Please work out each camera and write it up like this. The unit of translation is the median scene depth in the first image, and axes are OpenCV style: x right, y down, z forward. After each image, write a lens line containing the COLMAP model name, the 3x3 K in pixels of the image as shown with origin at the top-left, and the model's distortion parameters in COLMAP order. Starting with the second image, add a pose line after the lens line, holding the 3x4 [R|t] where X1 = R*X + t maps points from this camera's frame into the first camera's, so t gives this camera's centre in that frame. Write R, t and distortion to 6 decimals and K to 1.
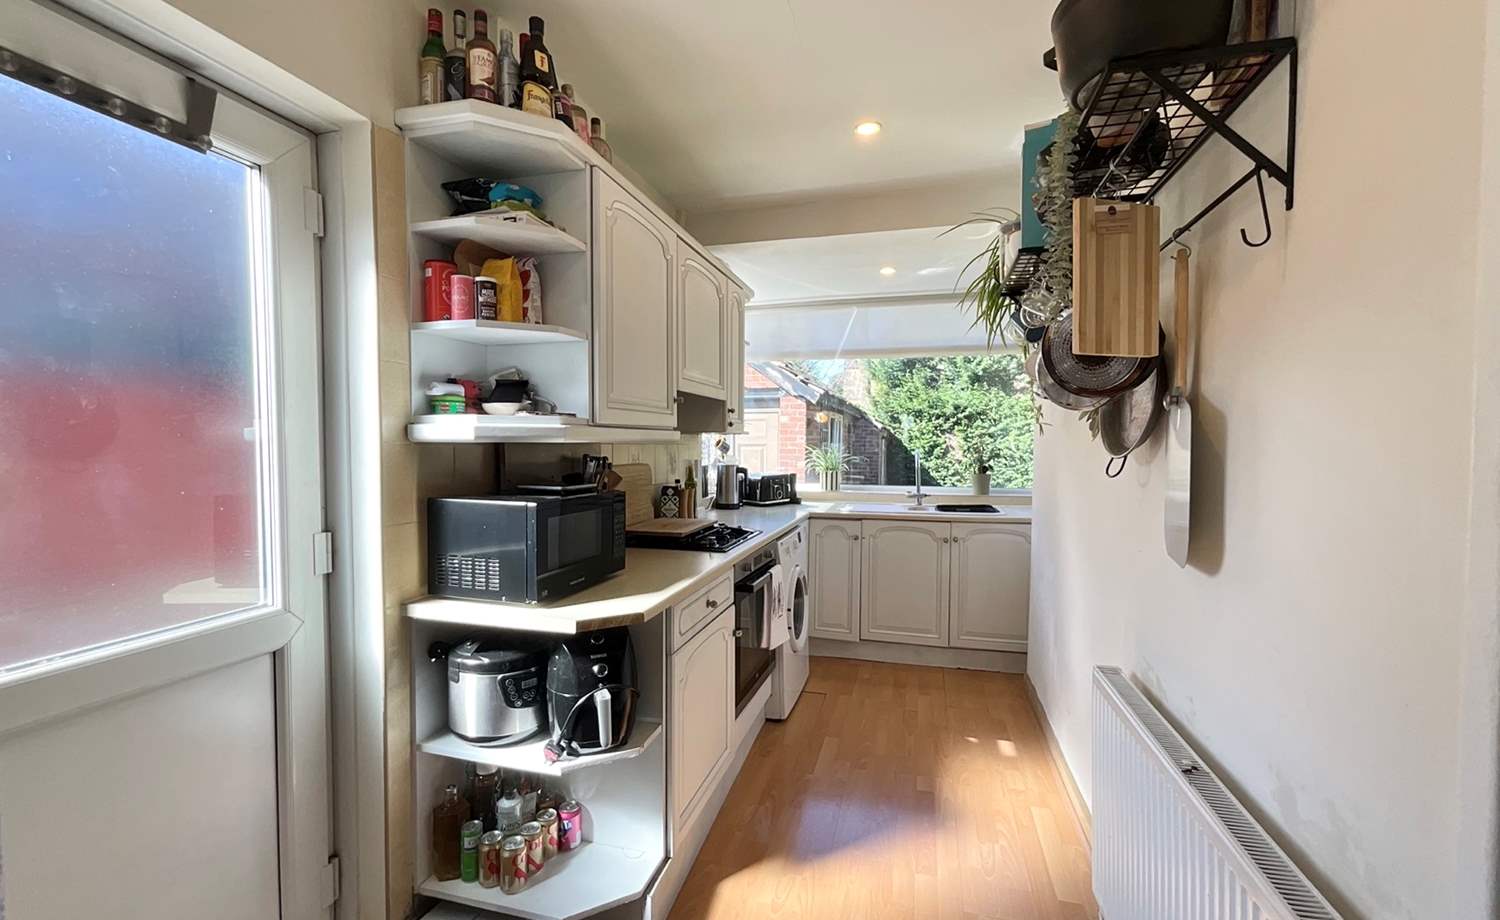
lens RADIAL K [[603.0, 0, 752.1], [0, 603.0, 460.0], [0, 0, 1]] dist [-0.004316, 0.000337]
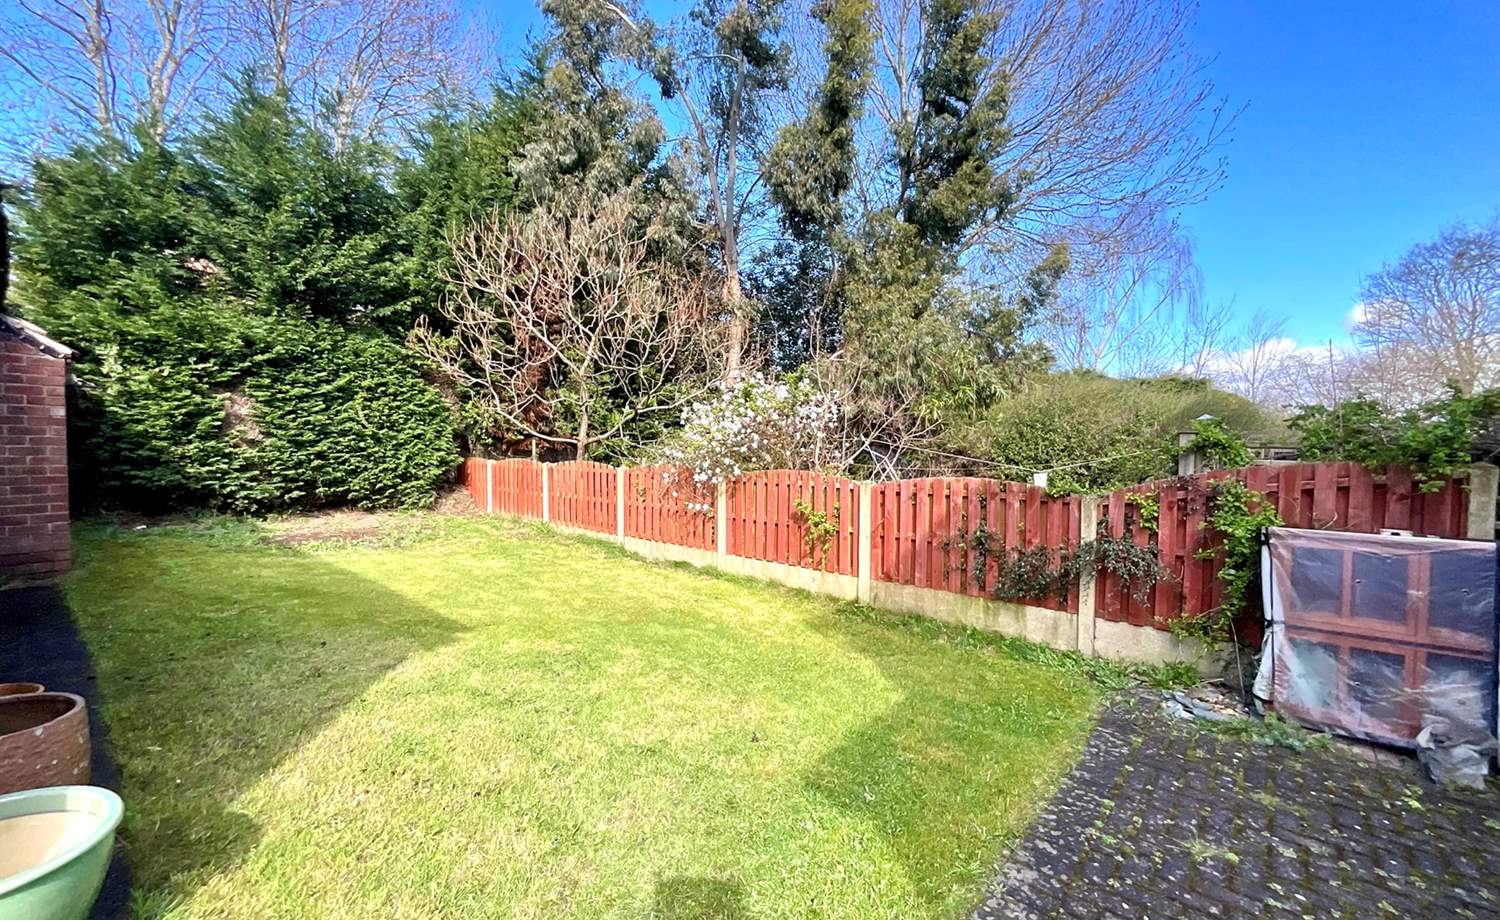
lens RADIAL K [[603.0, 0, 752.1], [0, 603.0, 460.0], [0, 0, 1]] dist [-0.004316, 0.000337]
pose [[0.406994, -0.037238, 0.912672, 0.029725], [0.022518, 0.999274, 0.030730, 0.010629], [-0.913153, 0.008045, 0.407537, 0.369657]]
